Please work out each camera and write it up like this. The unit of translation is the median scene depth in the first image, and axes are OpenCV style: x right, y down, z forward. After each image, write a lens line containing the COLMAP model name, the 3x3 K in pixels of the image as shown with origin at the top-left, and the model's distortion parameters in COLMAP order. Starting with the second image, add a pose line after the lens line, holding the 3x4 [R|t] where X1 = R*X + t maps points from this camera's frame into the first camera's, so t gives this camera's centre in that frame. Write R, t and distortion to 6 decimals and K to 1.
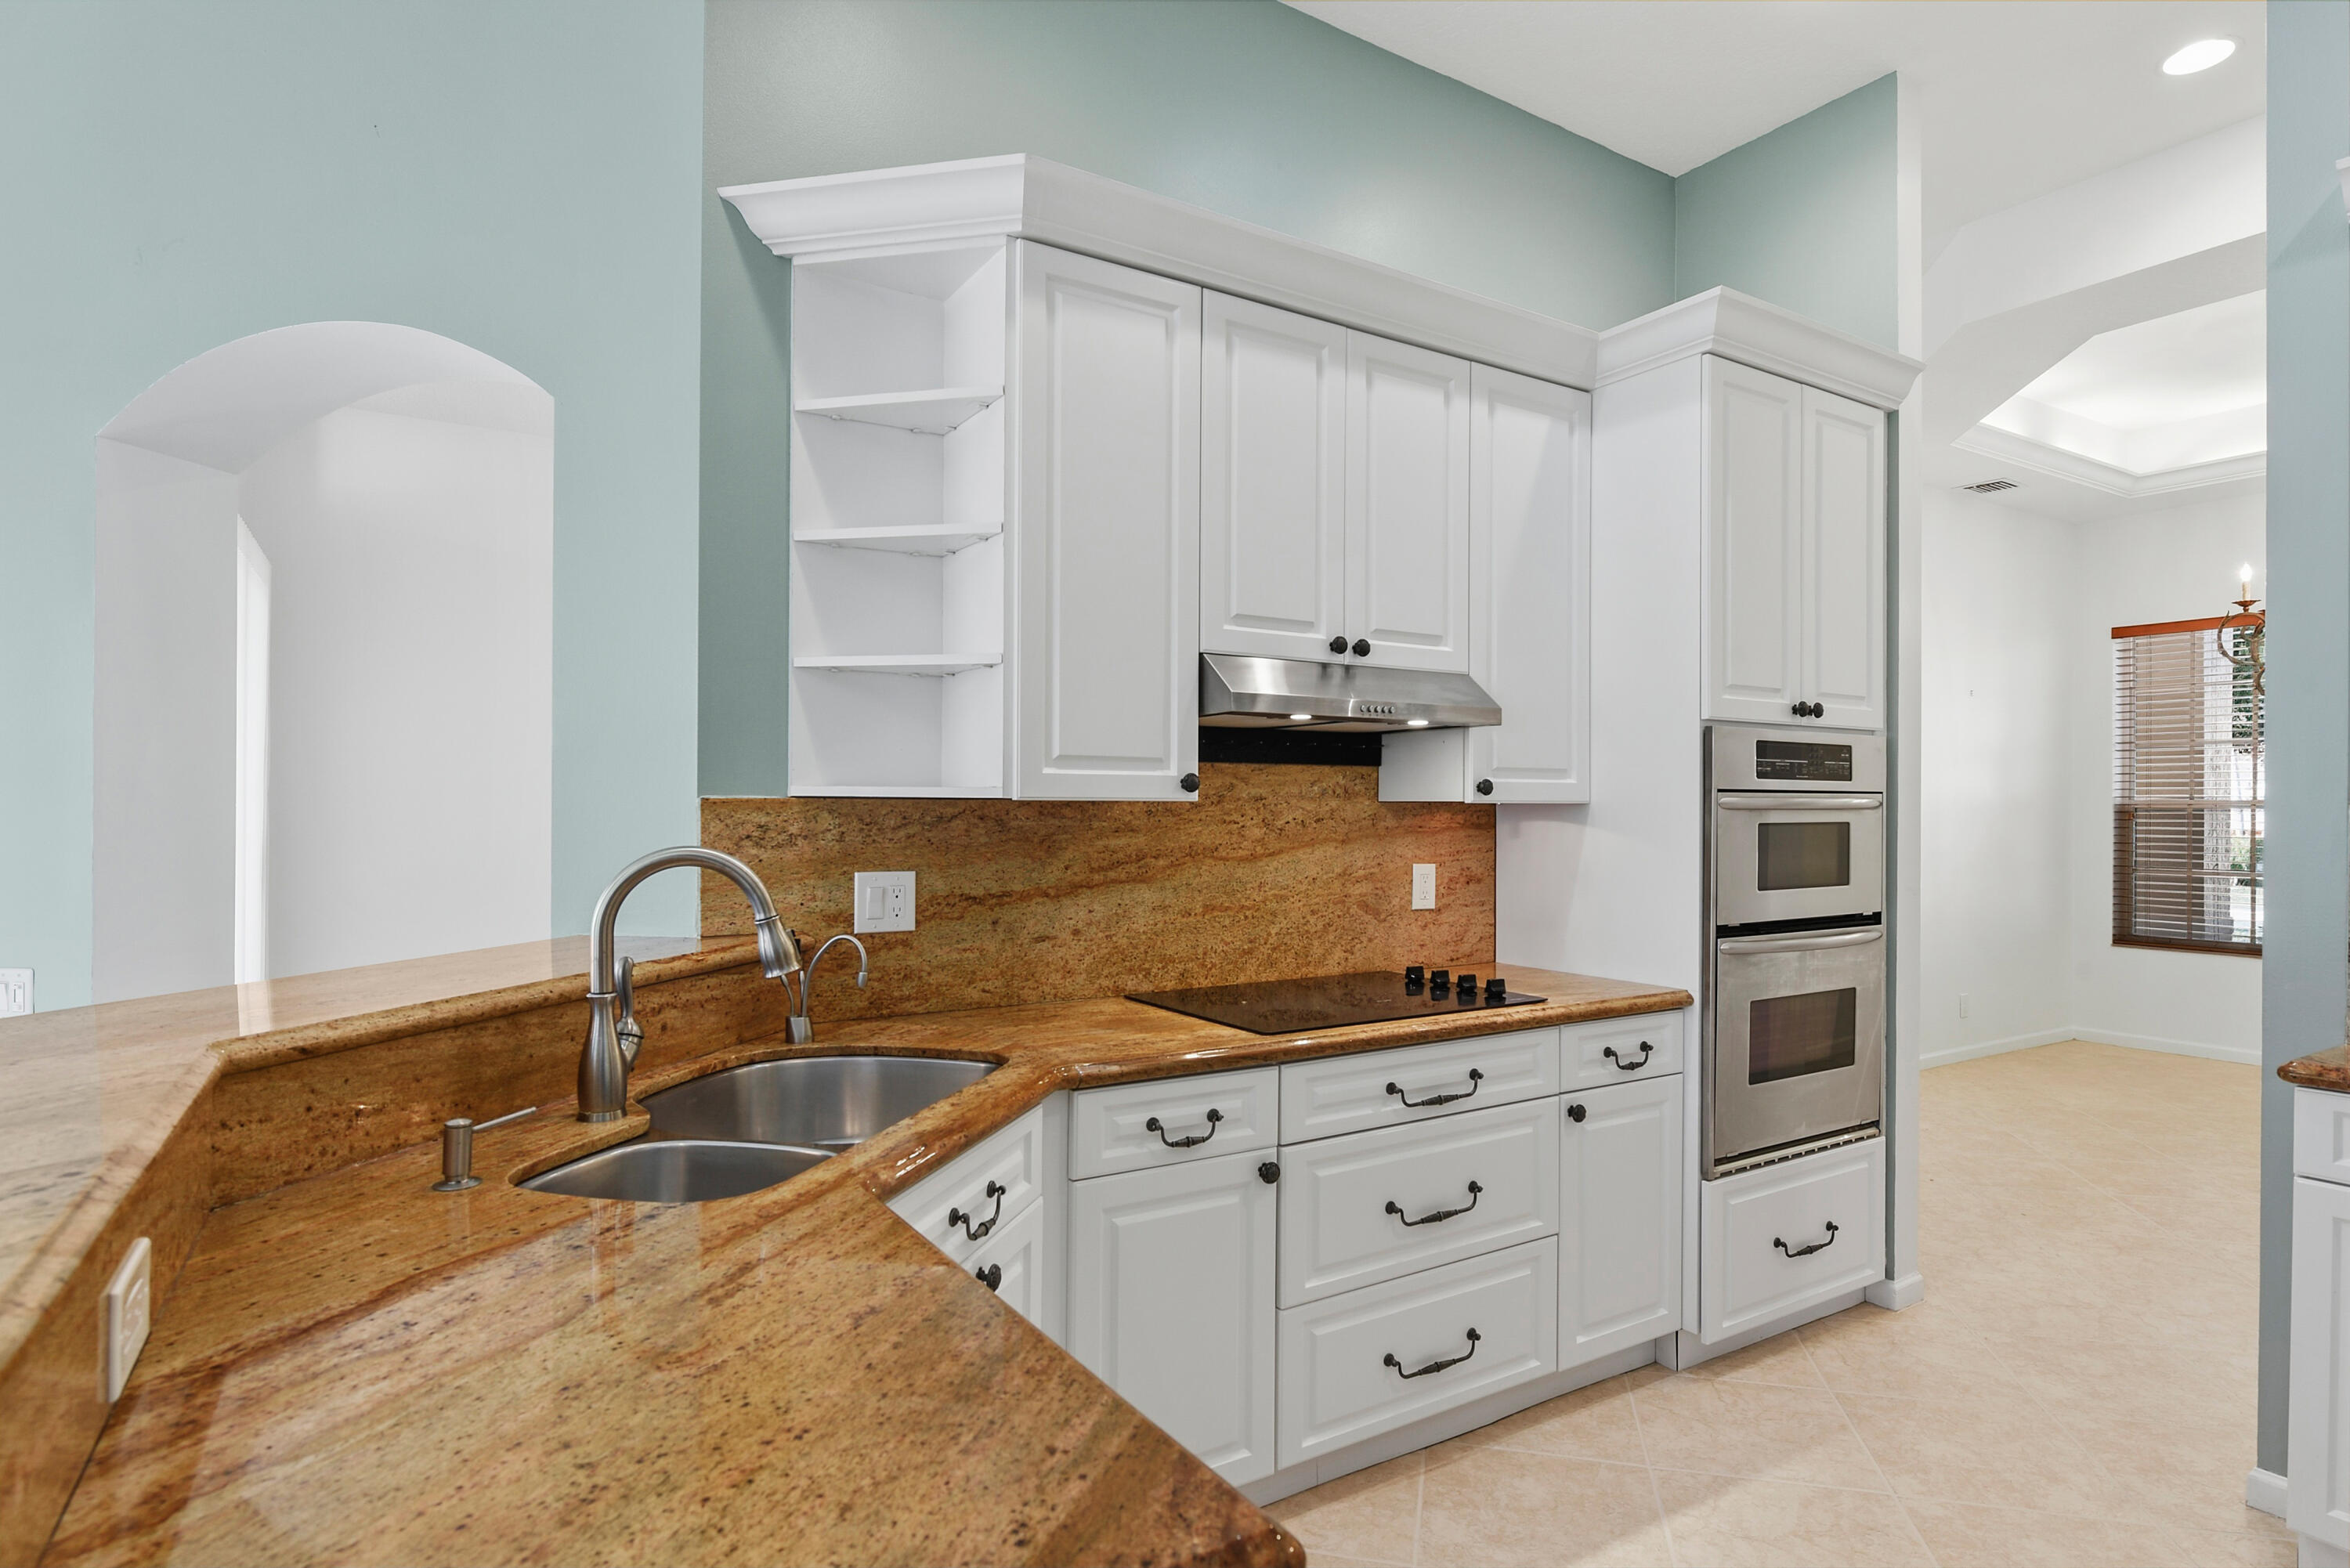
lens RADIAL K [[1242.6, 0, 1182.7], [0, 1242.6, 804.8], [0, 0, 1]] dist [0.017738, 0.000131]
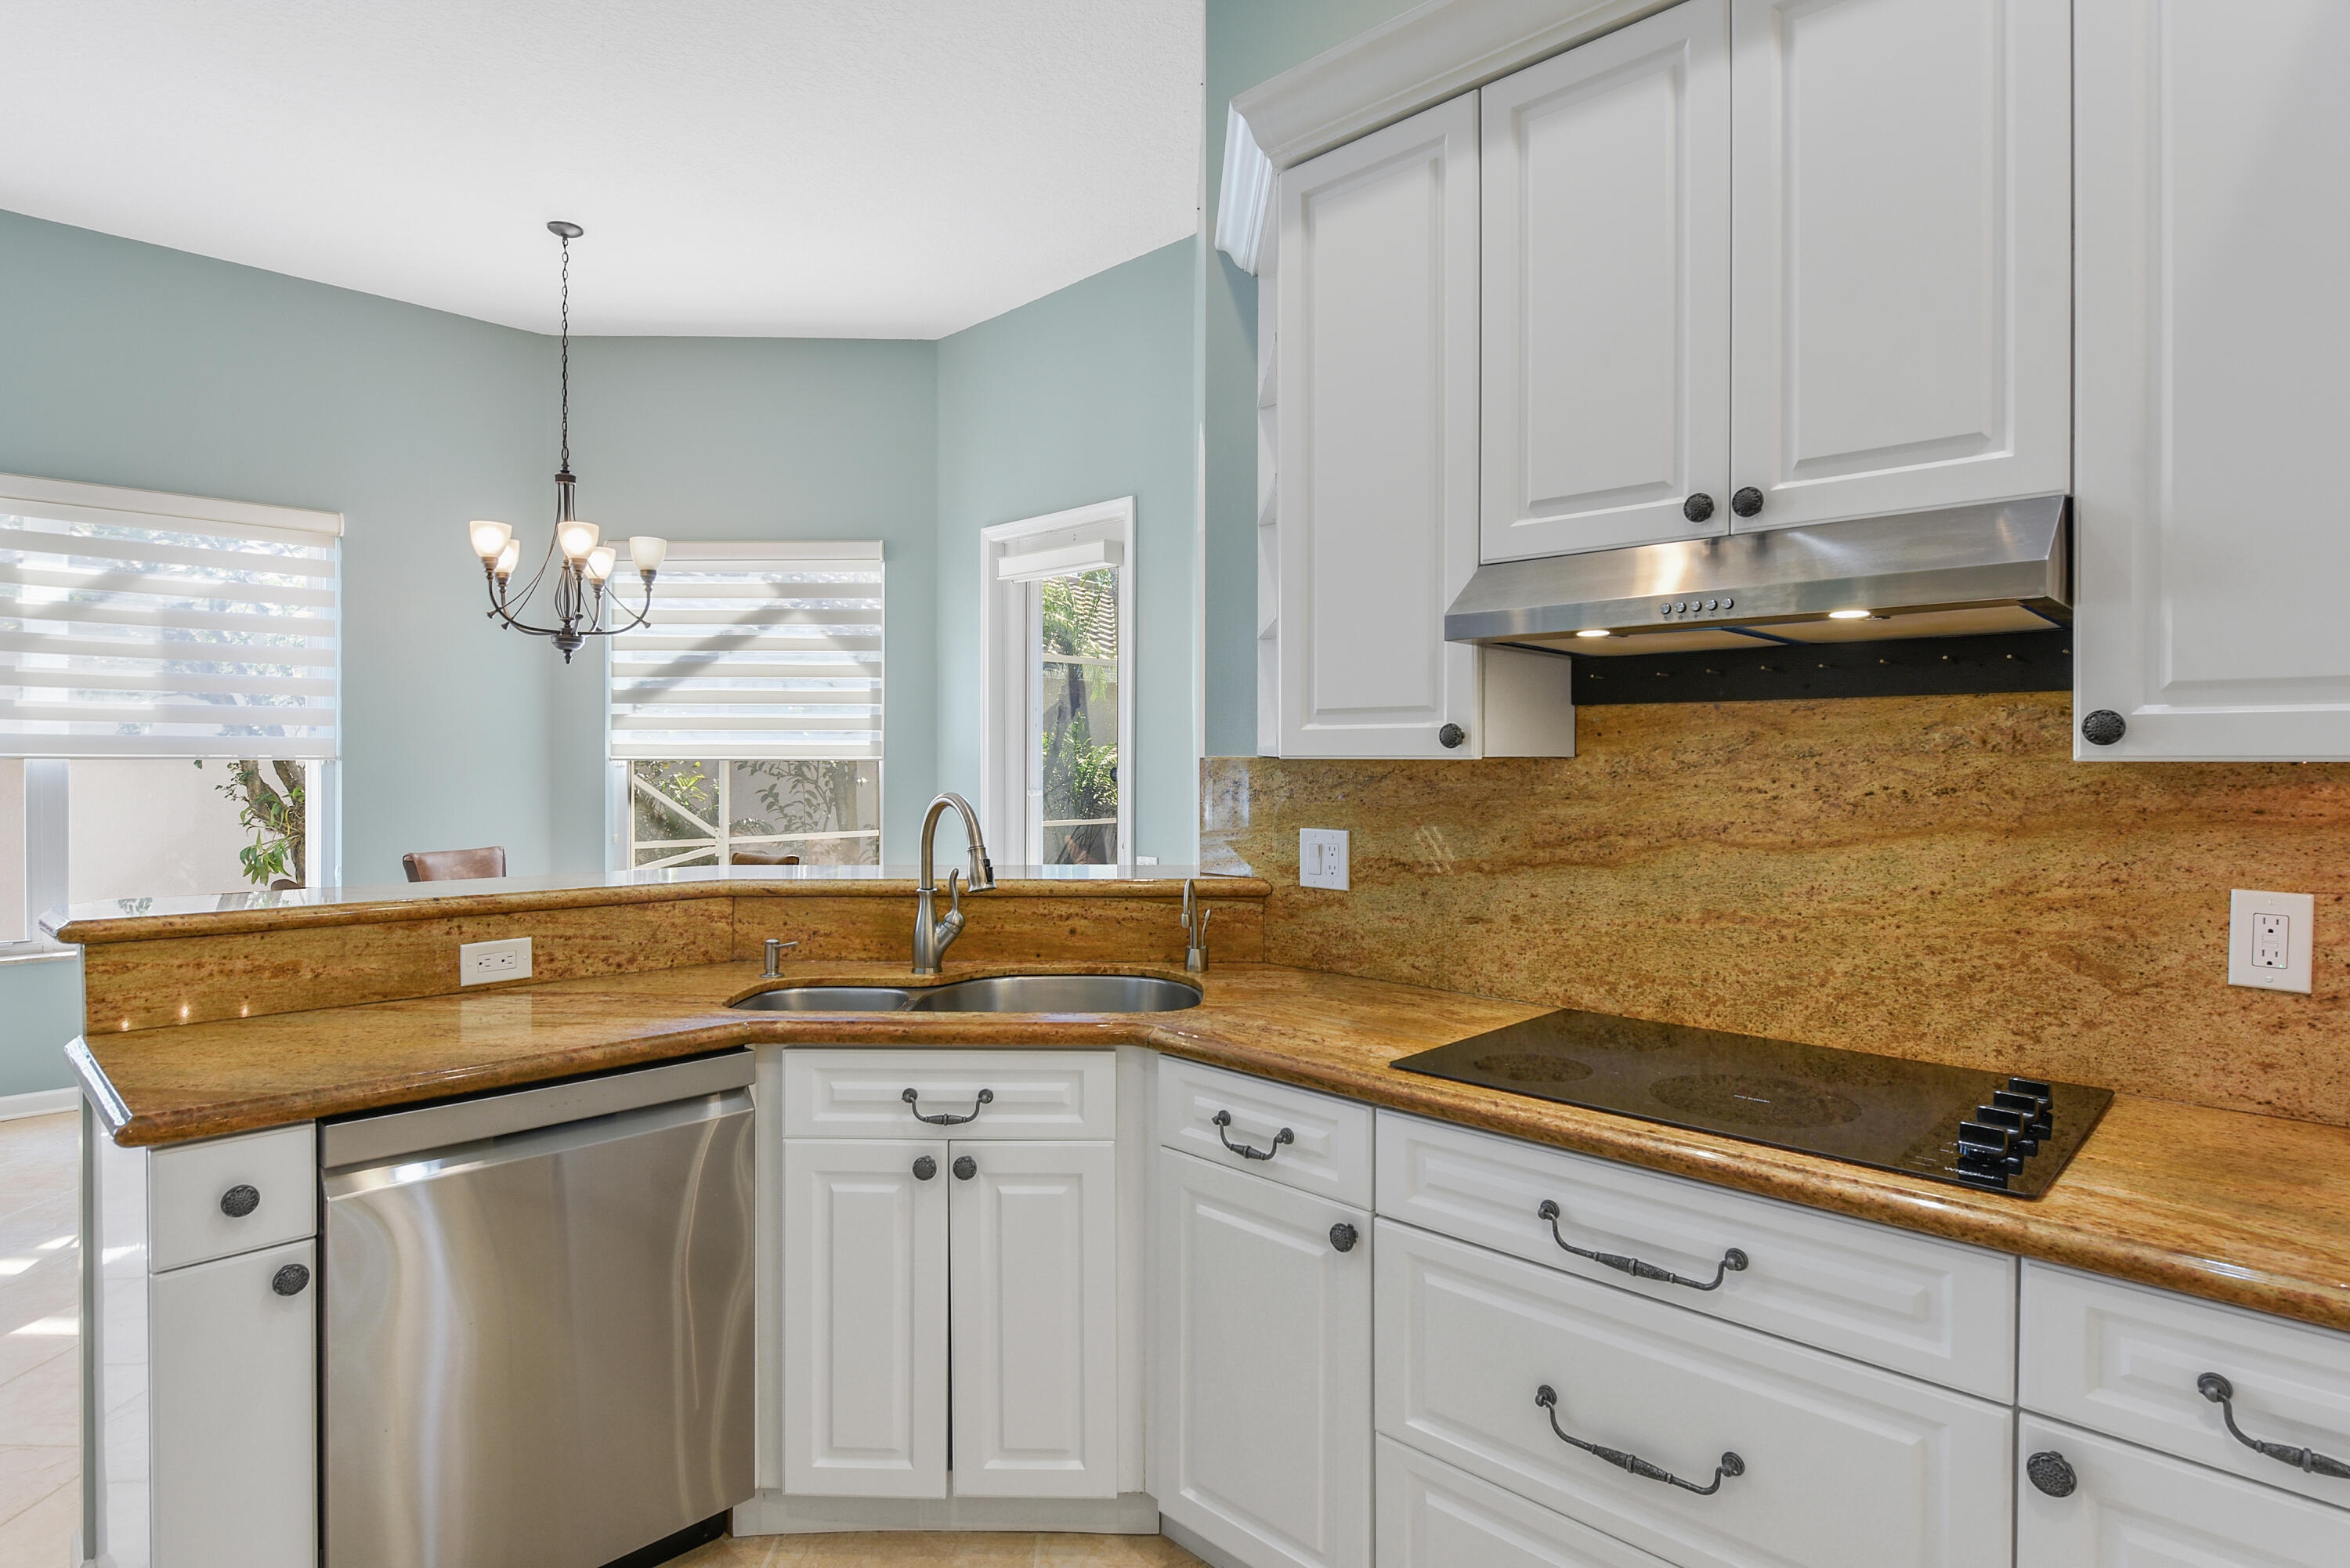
lens RADIAL K [[1221.8, 0, 1180.7], [0, 1221.8, 766.2], [0, 0, 1]] dist [-0.000616, -0.000775]
pose [[0.241631, 0.002623, -0.970365, 0.647998], [-0.001045, 0.999996, 0.002443, -0.000234], [0.970368, 0.000424, 0.241633, 0.592557]]
